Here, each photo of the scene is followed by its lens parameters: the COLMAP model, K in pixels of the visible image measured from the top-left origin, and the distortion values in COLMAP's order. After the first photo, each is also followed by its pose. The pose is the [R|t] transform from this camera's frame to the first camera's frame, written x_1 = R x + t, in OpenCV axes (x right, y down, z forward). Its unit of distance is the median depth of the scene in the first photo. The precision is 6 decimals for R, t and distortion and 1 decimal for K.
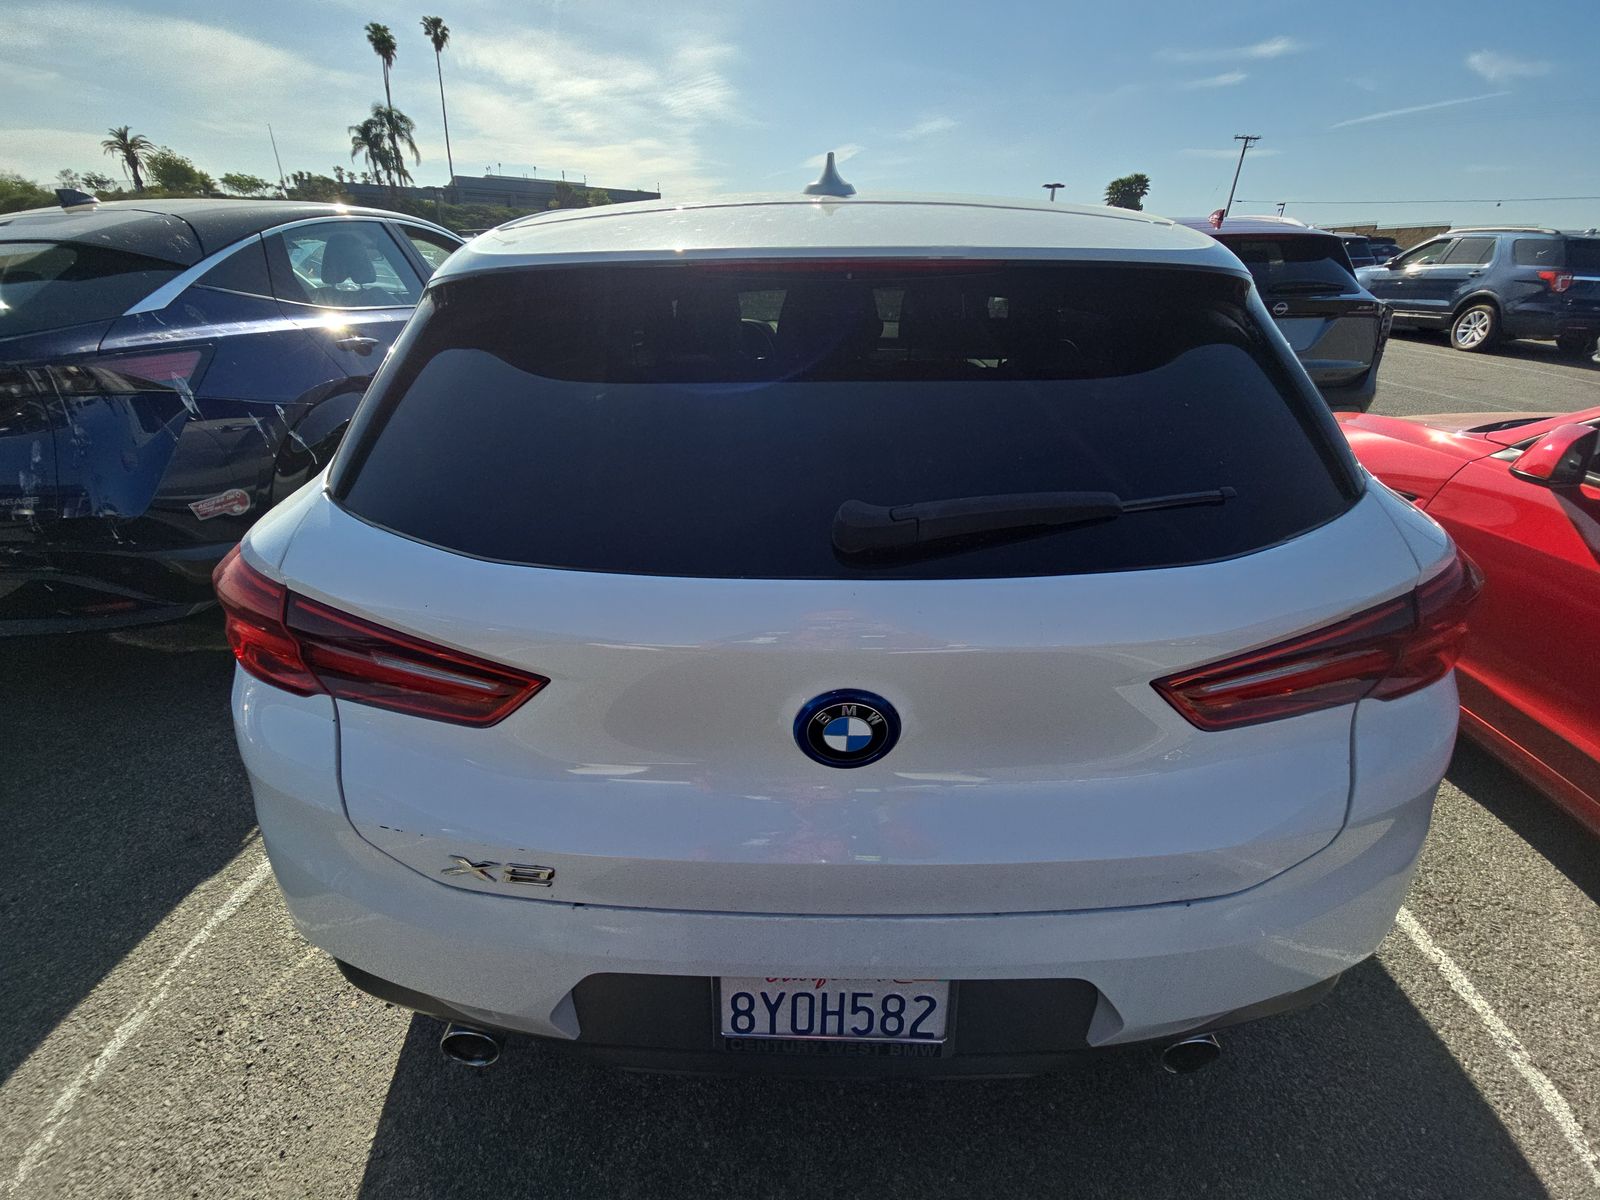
lens RADIAL K [[649.3, 0, 794.6], [0, 649.3, 562.2], [0, 0, 1]] dist [0.021558, -0.020312]
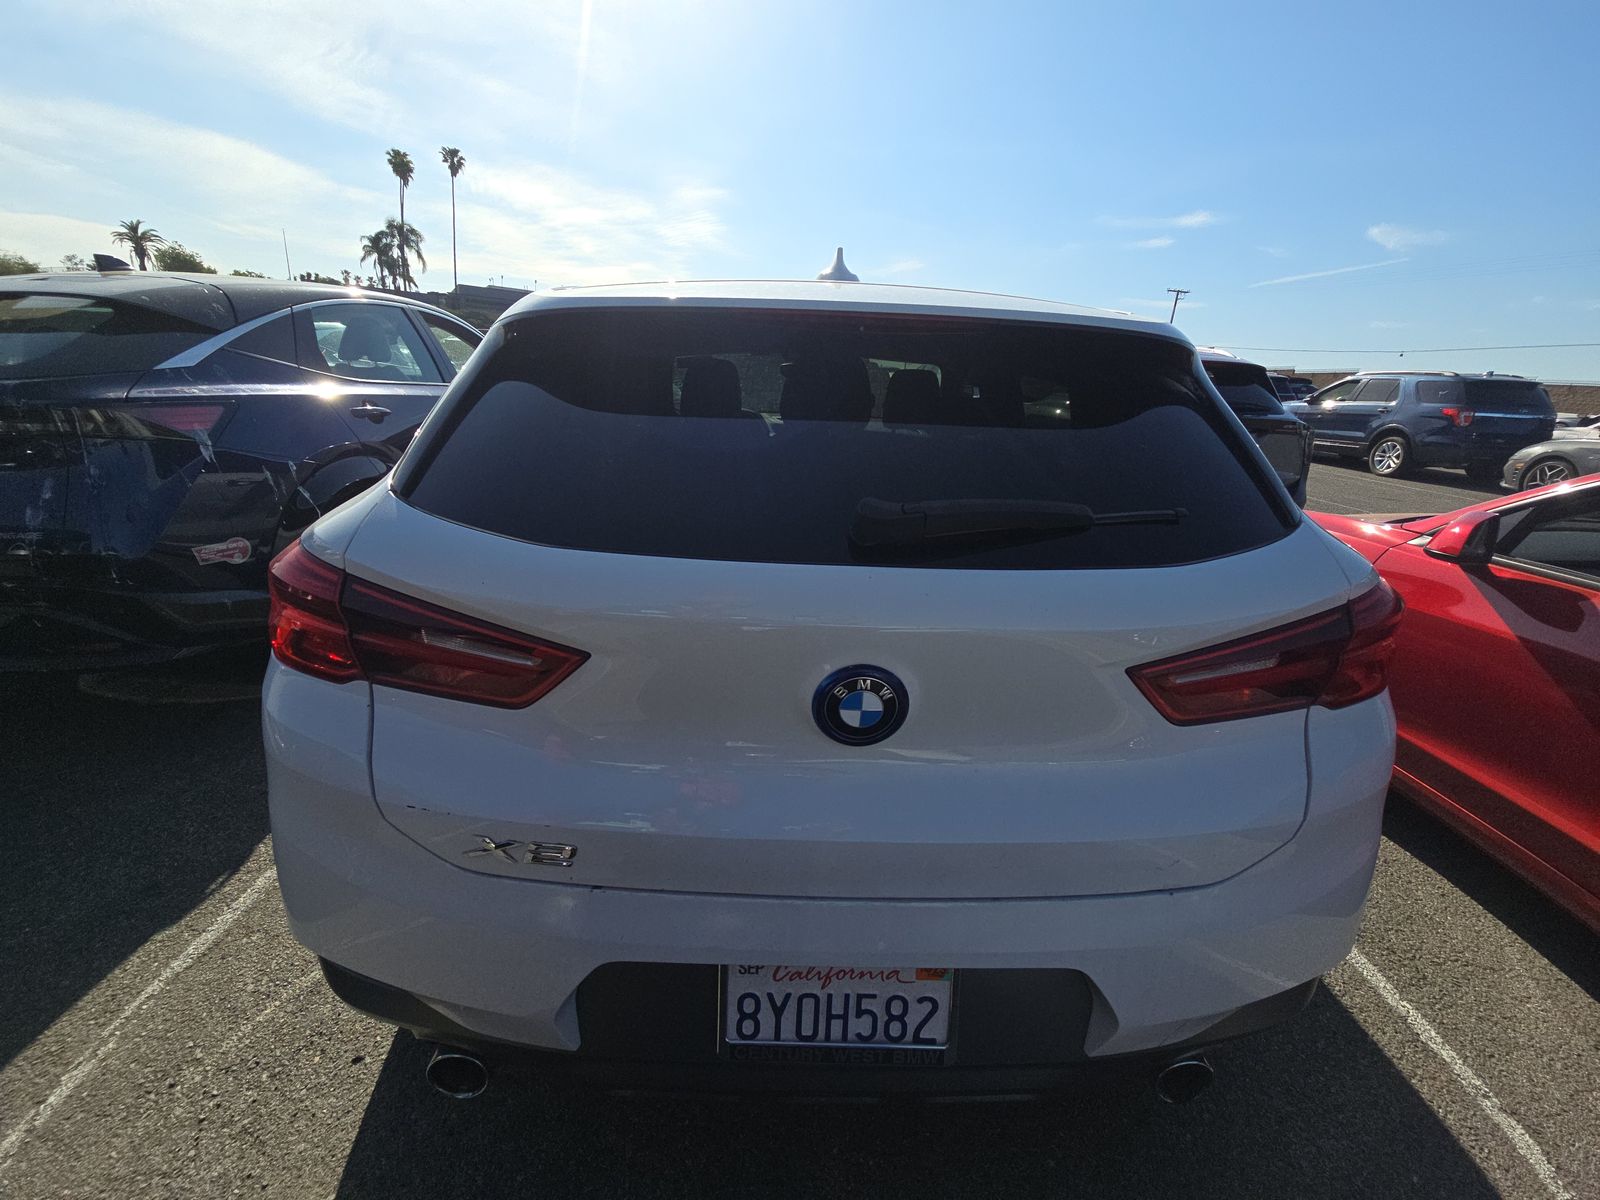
lens RADIAL K [[642.8, 0, 798.9], [0, 642.8, 571.3], [0, 0, 1]] dist [0.014820, -0.018343]
pose [[0.998304, 0.031029, 0.049263, -0.039934], [-0.023817, 0.989755, -0.140773, 0.082254], [-0.053126, 0.139361, 0.988815, -0.046266]]
